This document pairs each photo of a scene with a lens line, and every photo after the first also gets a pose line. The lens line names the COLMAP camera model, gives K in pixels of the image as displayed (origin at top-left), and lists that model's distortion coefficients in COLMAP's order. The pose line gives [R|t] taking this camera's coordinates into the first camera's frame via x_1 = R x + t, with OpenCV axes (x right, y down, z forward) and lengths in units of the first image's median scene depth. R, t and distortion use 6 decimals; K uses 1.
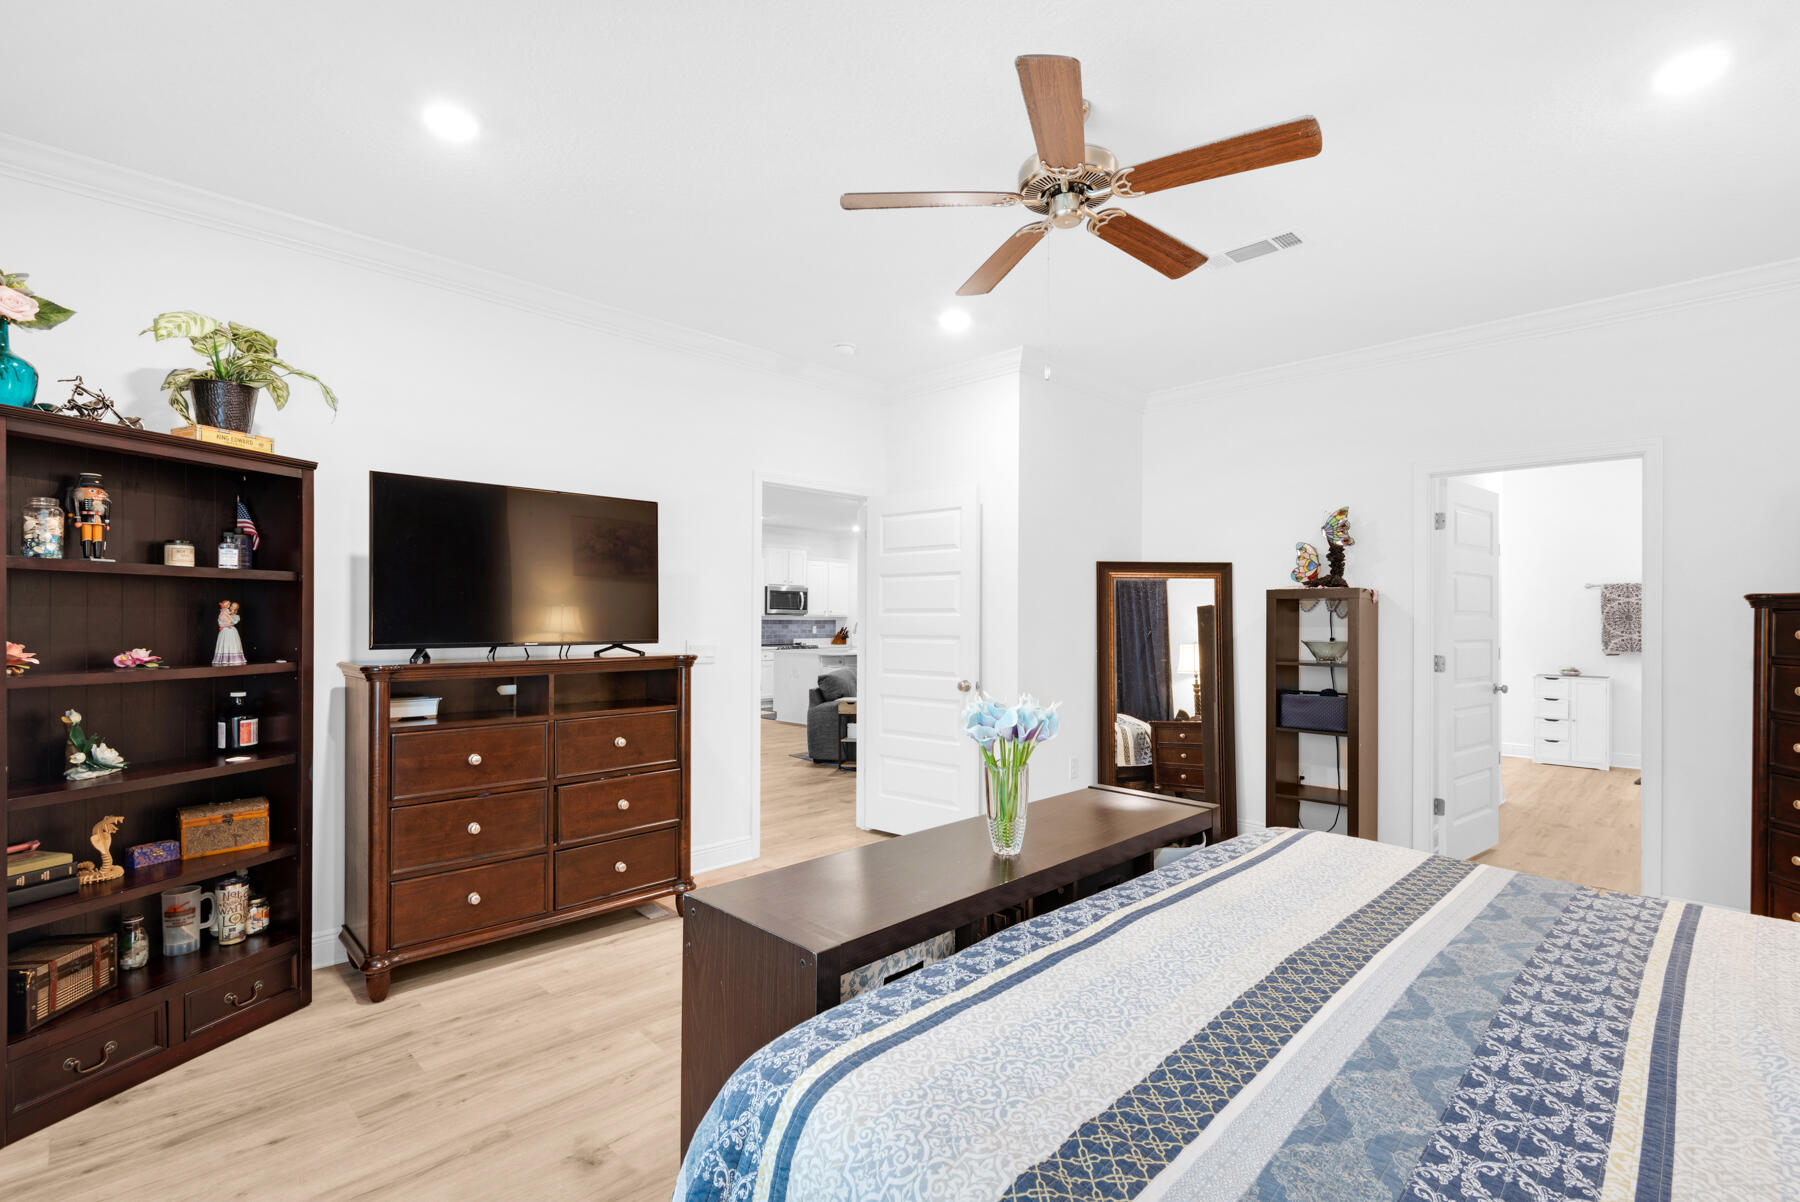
lens RADIAL K [[823.9, 0, 904.1], [0, 823.9, 620.0], [0, 0, 1]] dist [-0.000662, -0.001679]
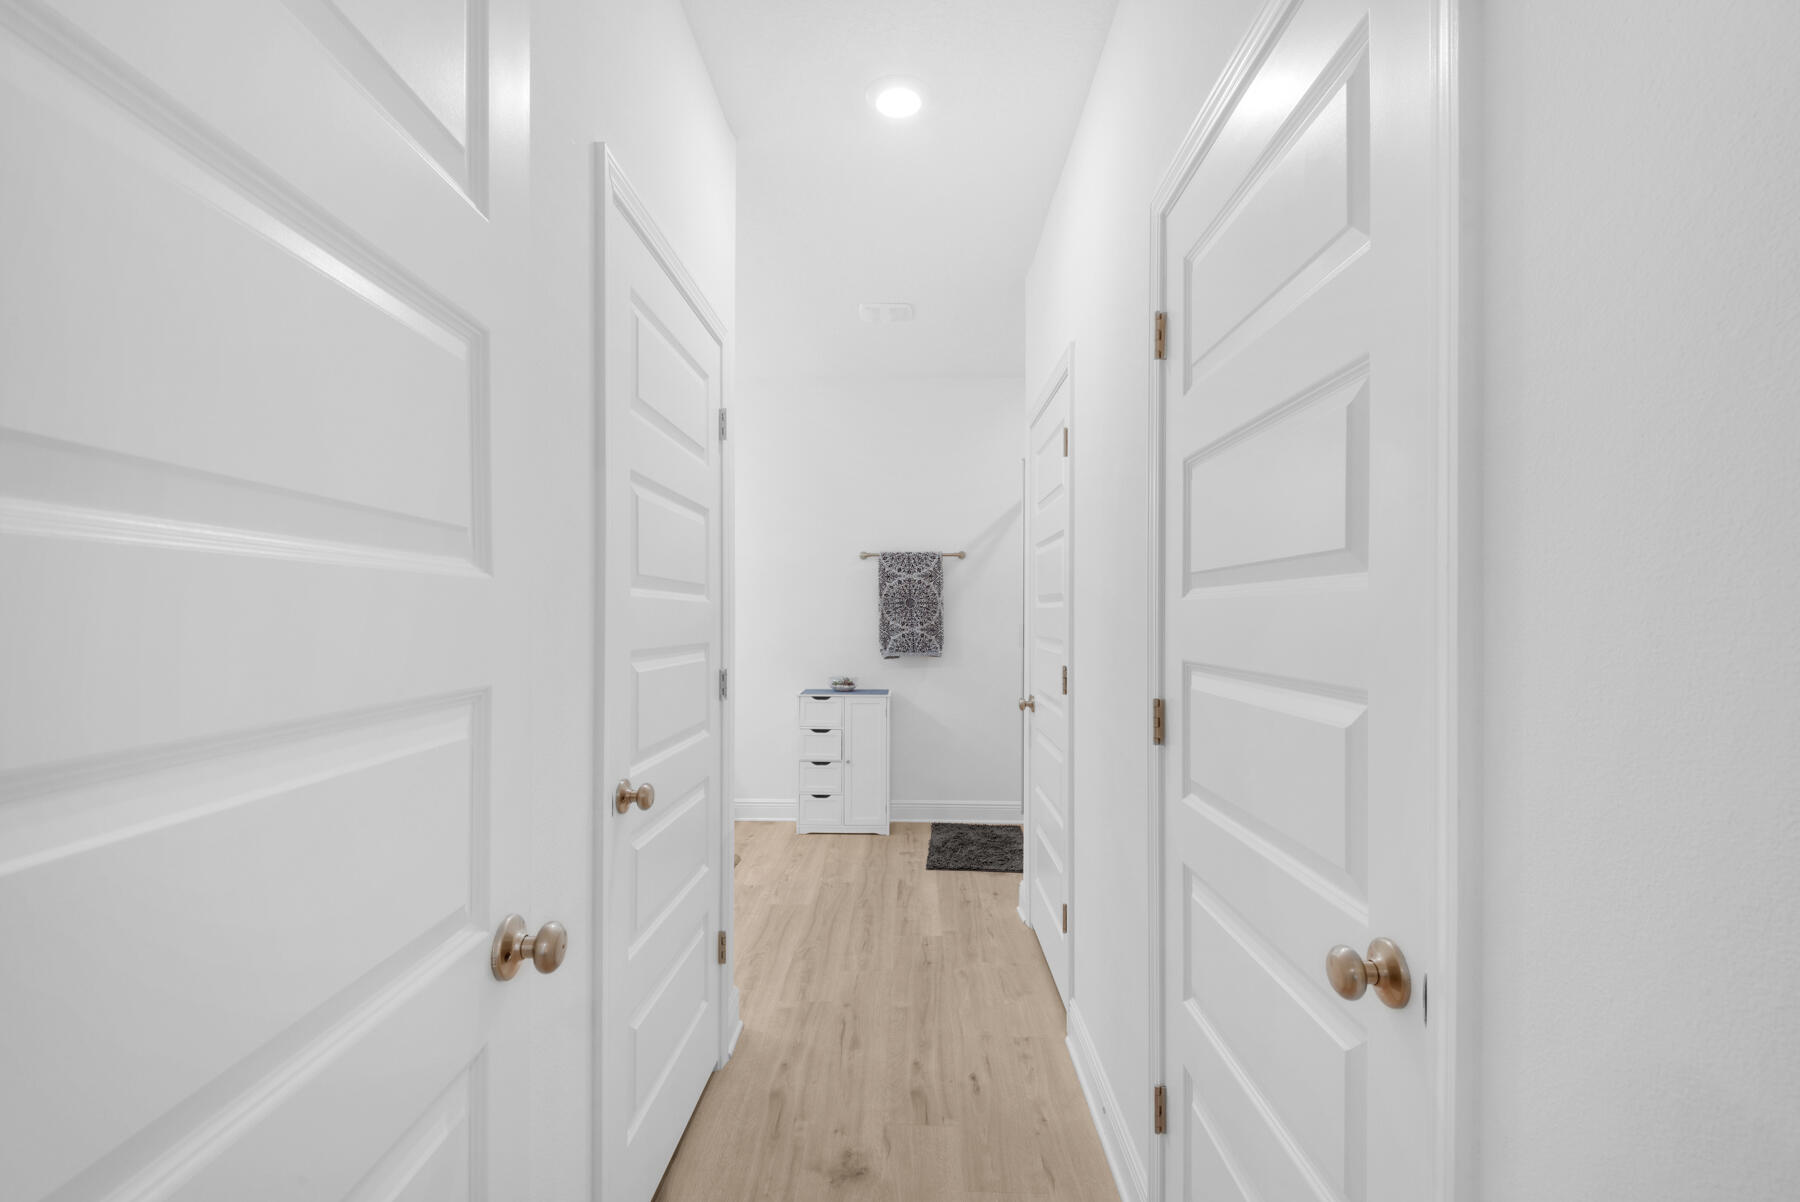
lens RADIAL K [[823.9, 0, 903.8], [0, 823.9, 607.4], [0, 0, 1]] dist [-0.000662, -0.001679]
pose [[0.712886, 0.003642, 0.701270, 0.394955], [-0.000619, 0.999989, -0.004564, 0.004369], [-0.701279, 0.002820, 0.712881, 0.512551]]
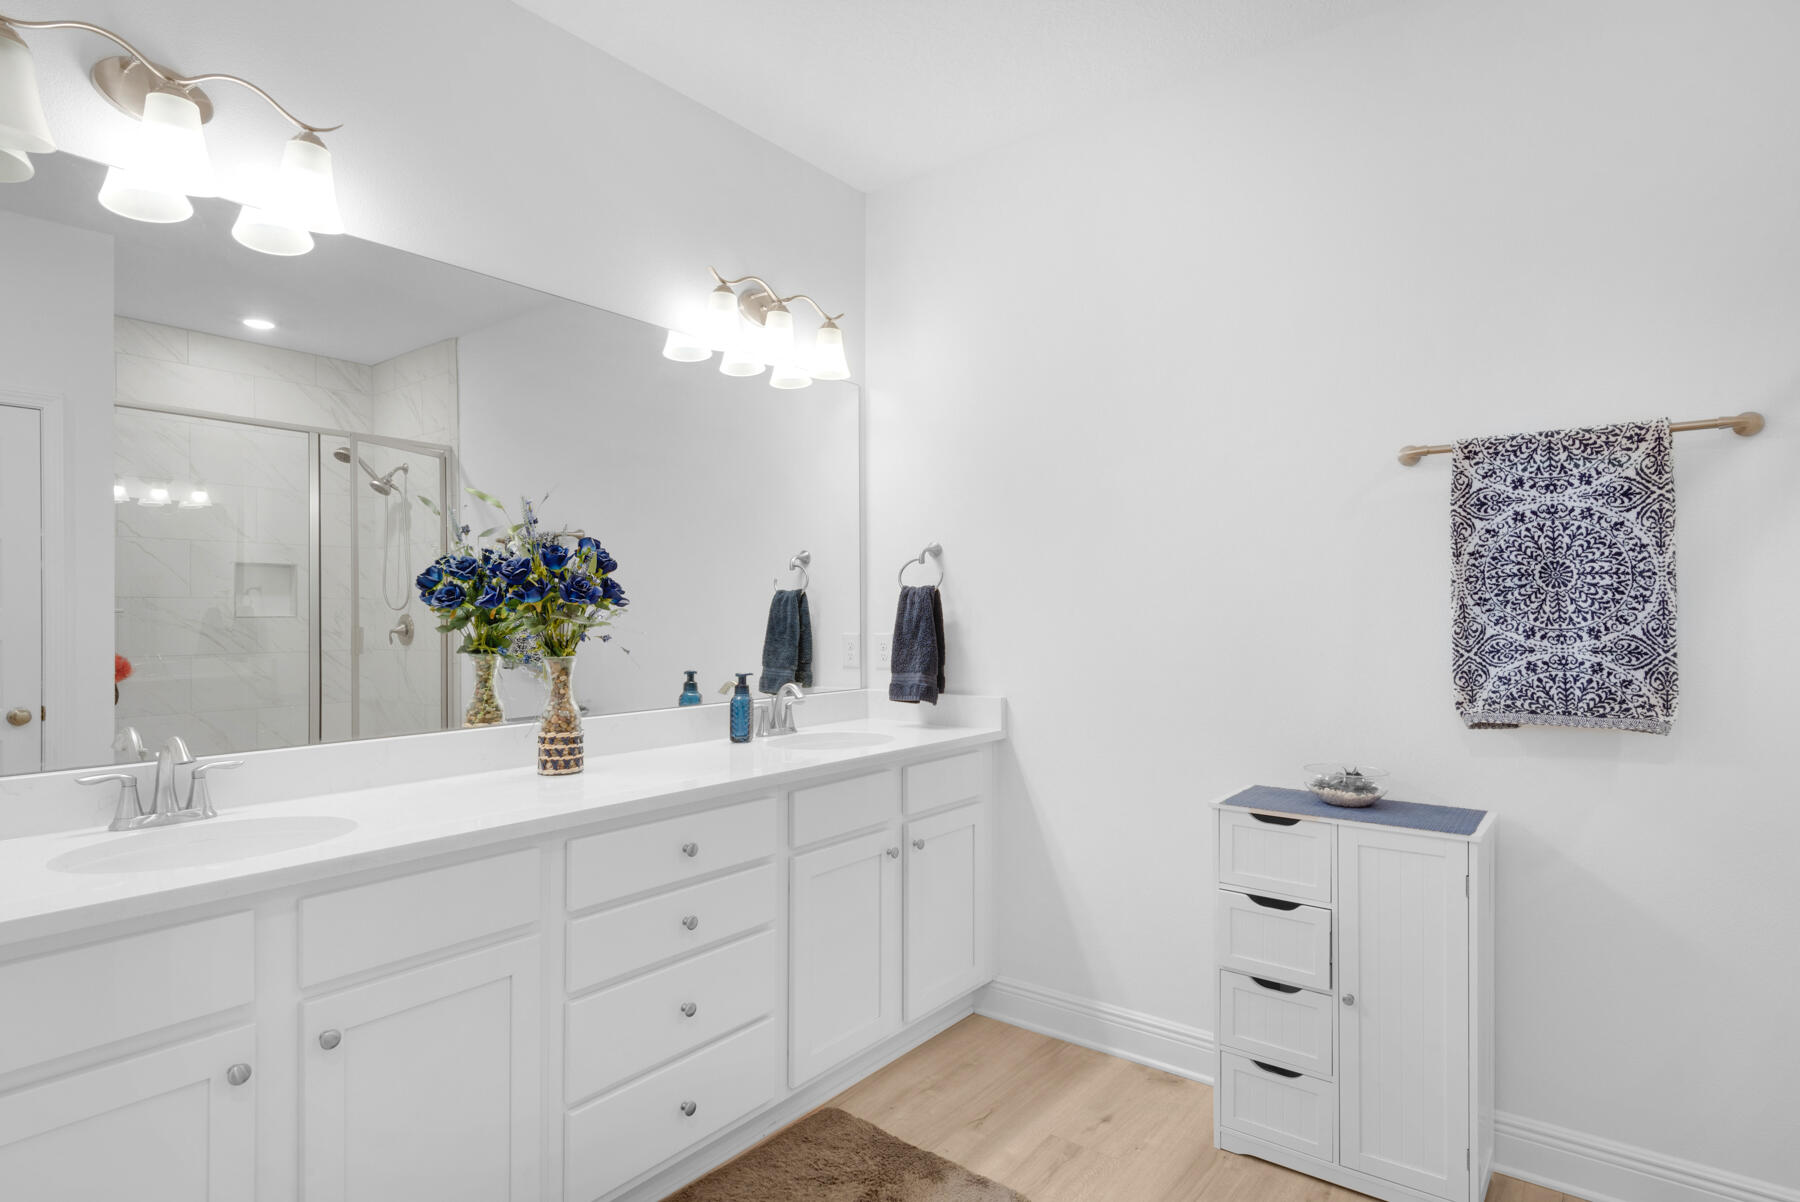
lens RADIAL K [[942.6, 0, 897.1], [0, 942.6, 608.8], [0, 0, 1]] dist [0.002841, -0.000166]
pose [[0.988529, 0.003593, 0.150986, 0.643126], [-0.002531, 0.999971, -0.007229, 0.010084], [-0.151008, 0.006763, 0.988509, 0.749200]]
